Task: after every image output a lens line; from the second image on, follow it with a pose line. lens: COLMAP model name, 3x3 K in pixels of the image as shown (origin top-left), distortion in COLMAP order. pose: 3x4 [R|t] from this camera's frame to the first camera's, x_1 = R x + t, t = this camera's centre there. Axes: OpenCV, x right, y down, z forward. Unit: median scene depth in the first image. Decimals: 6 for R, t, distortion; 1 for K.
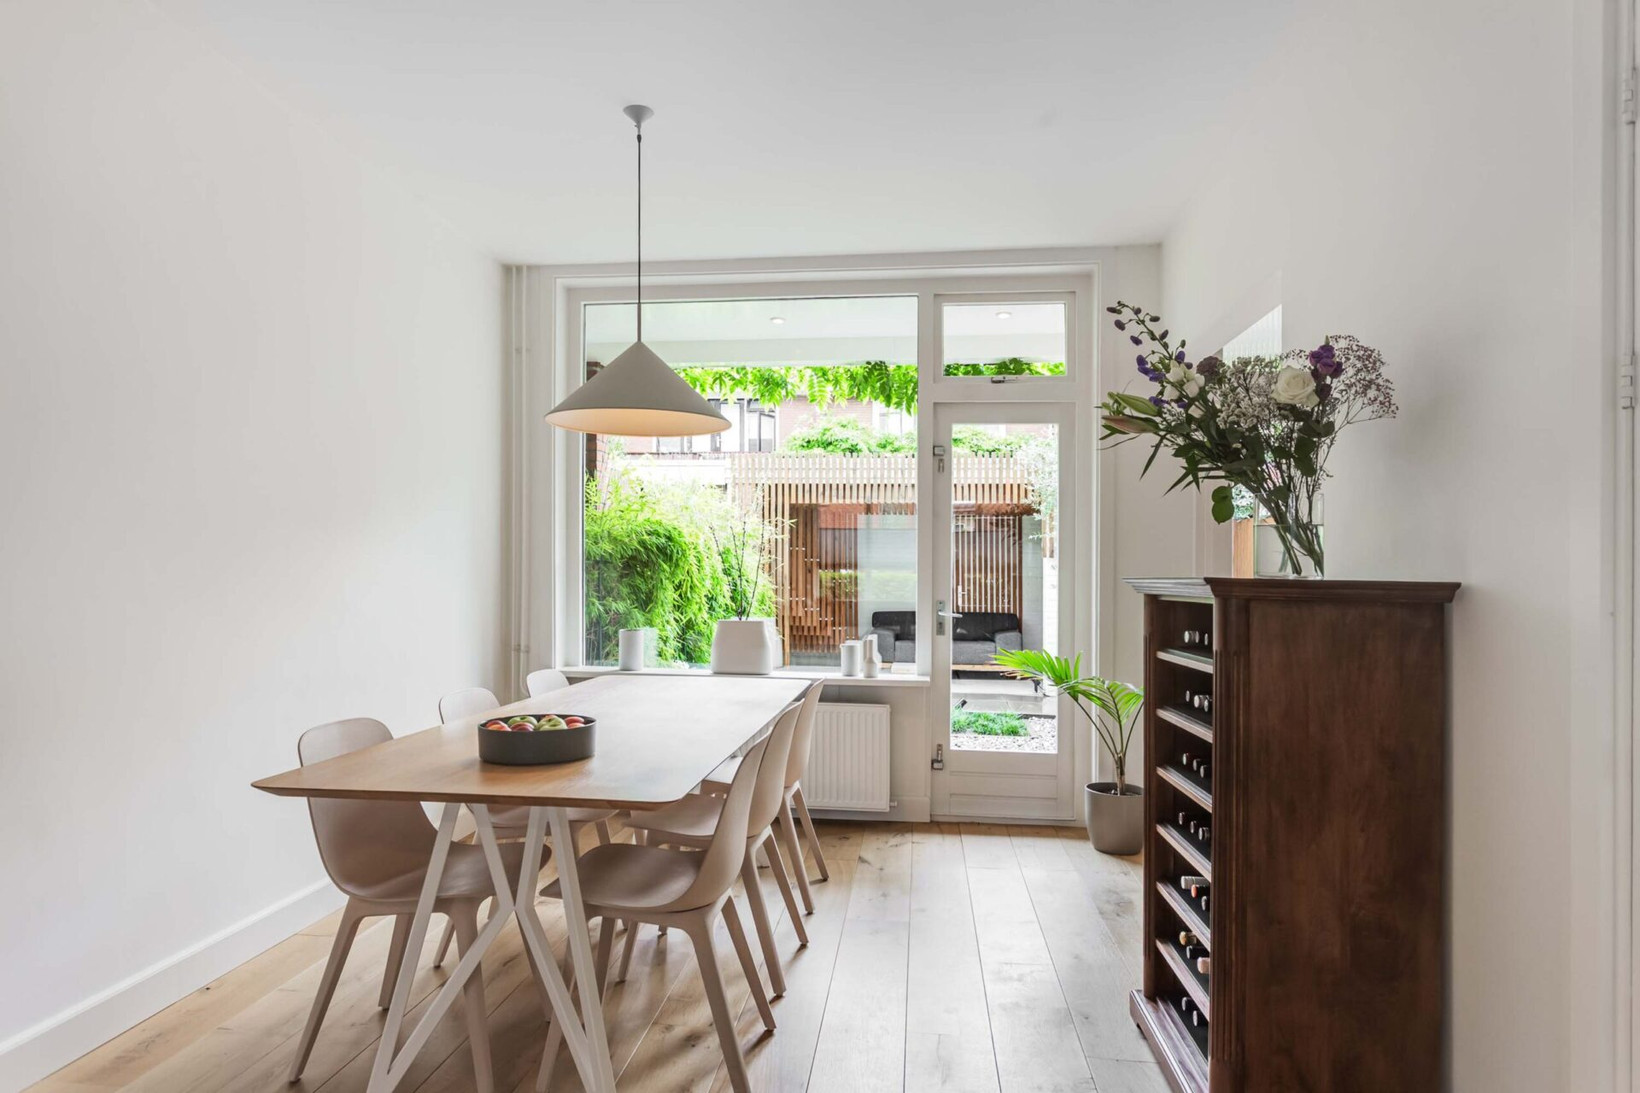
lens RADIAL K [[962.6, 0, 818.2], [0, 962.6, 570.7], [0, 0, 1]] dist [-0.002550, -0.000474]
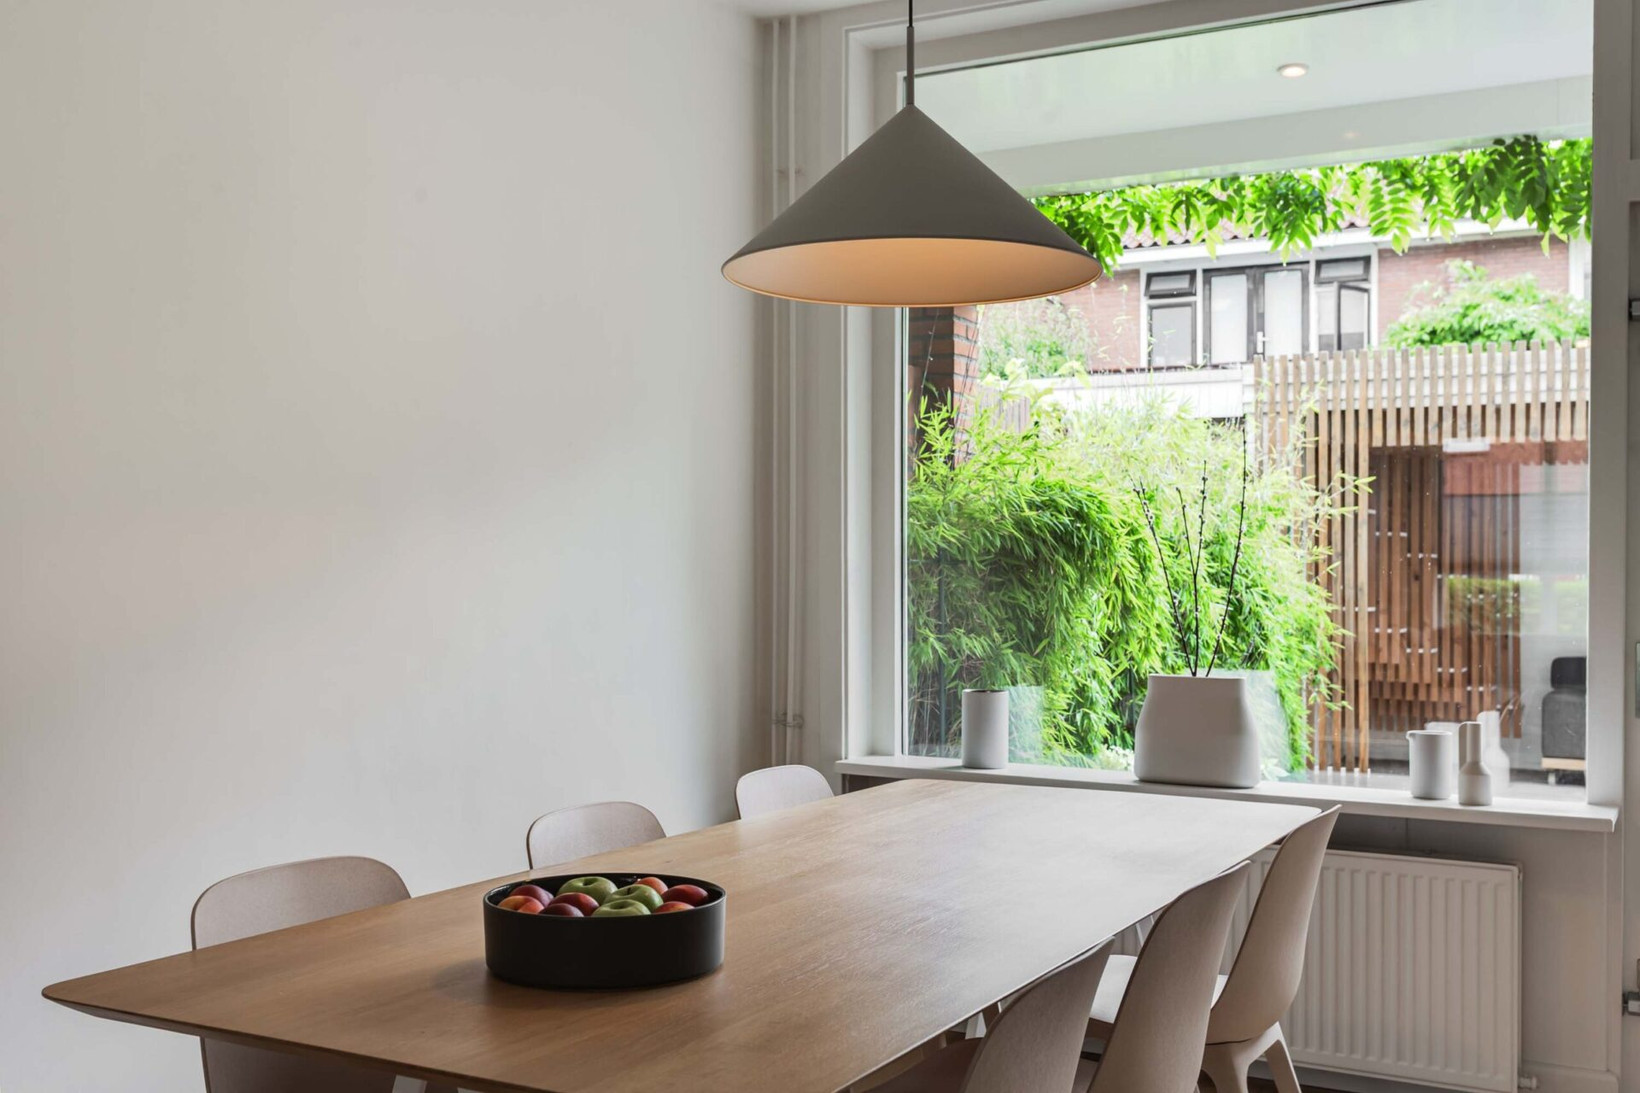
lens RADIAL K [[1628.4, 0, 818.4], [0, 1628.4, 601.1], [0, 0, 1]] dist [-0.000500, -0.000854]
pose [[0.925499, 0.003821, -0.378732, 0.050407], [0.001813, 0.999893, 0.014519, -0.000013], [0.378747, -0.014124, 0.925393, 0.131609]]
